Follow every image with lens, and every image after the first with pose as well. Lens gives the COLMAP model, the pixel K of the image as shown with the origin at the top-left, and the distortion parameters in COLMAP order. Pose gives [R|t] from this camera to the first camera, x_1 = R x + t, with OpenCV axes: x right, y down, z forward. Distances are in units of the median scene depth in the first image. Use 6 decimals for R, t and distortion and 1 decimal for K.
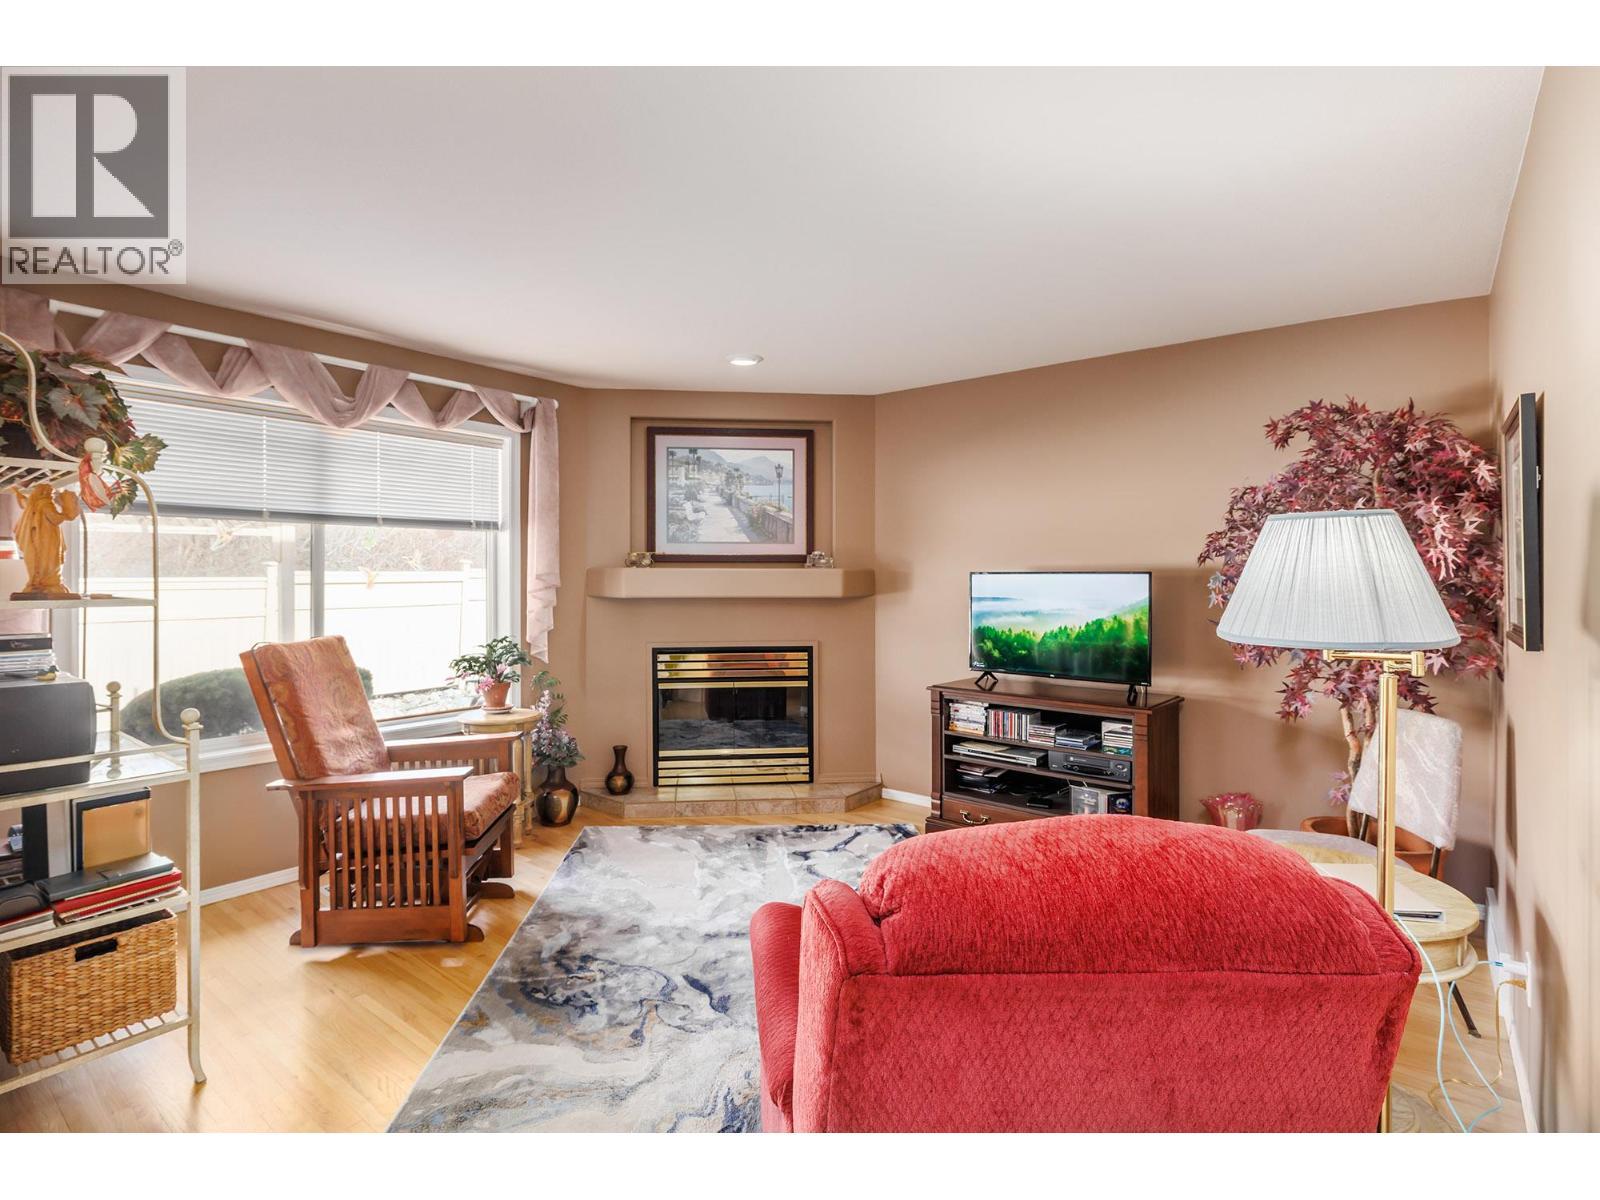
lens RADIAL K [[783.1, 0, 789.2], [0, 783.1, 593.4], [0, 0, 1]] dist [-0.001296, -0.000285]
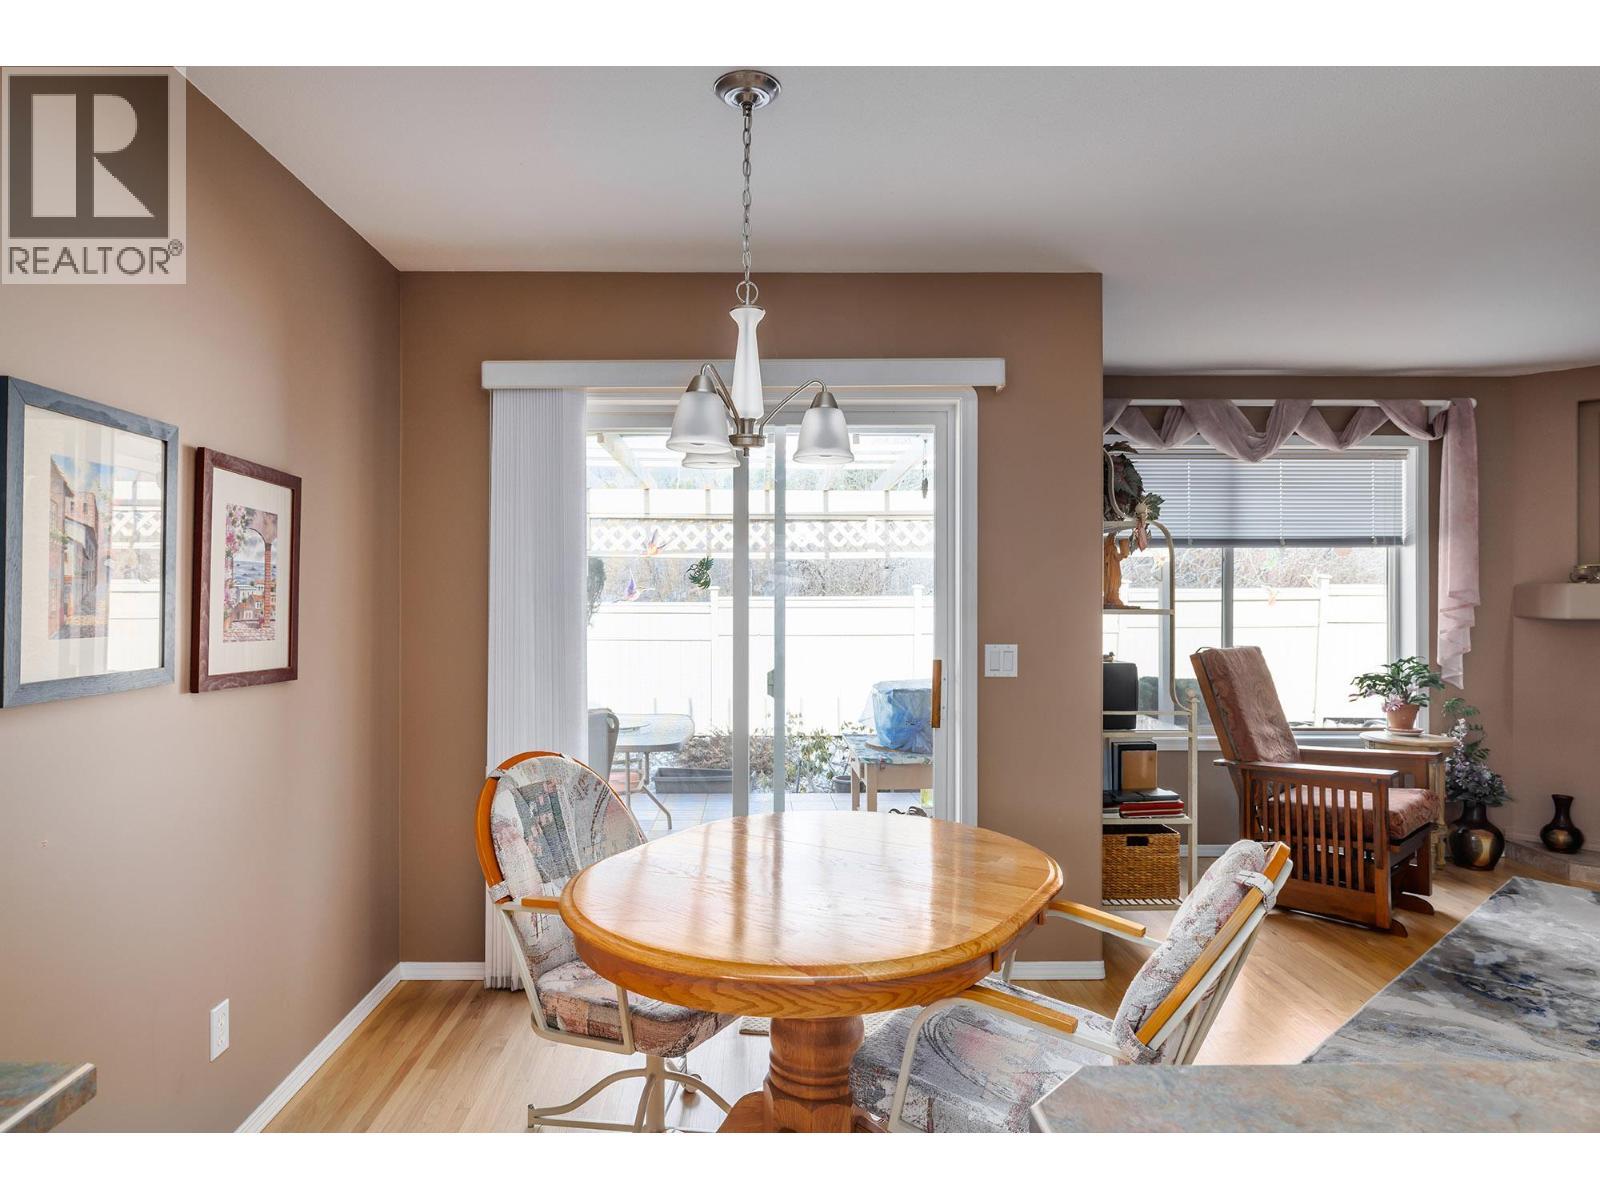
lens RADIAL K [[949.8, 0, 796.3], [0, 949.8, 588.9], [0, 0, 1]] dist [-0.005379, 0.000543]
pose [[0.635779, -0.004732, -0.771856, 0.056203], [-0.015852, 0.999690, -0.019186, 0.007117], [0.771708, 0.024434, 0.635507, -0.345996]]
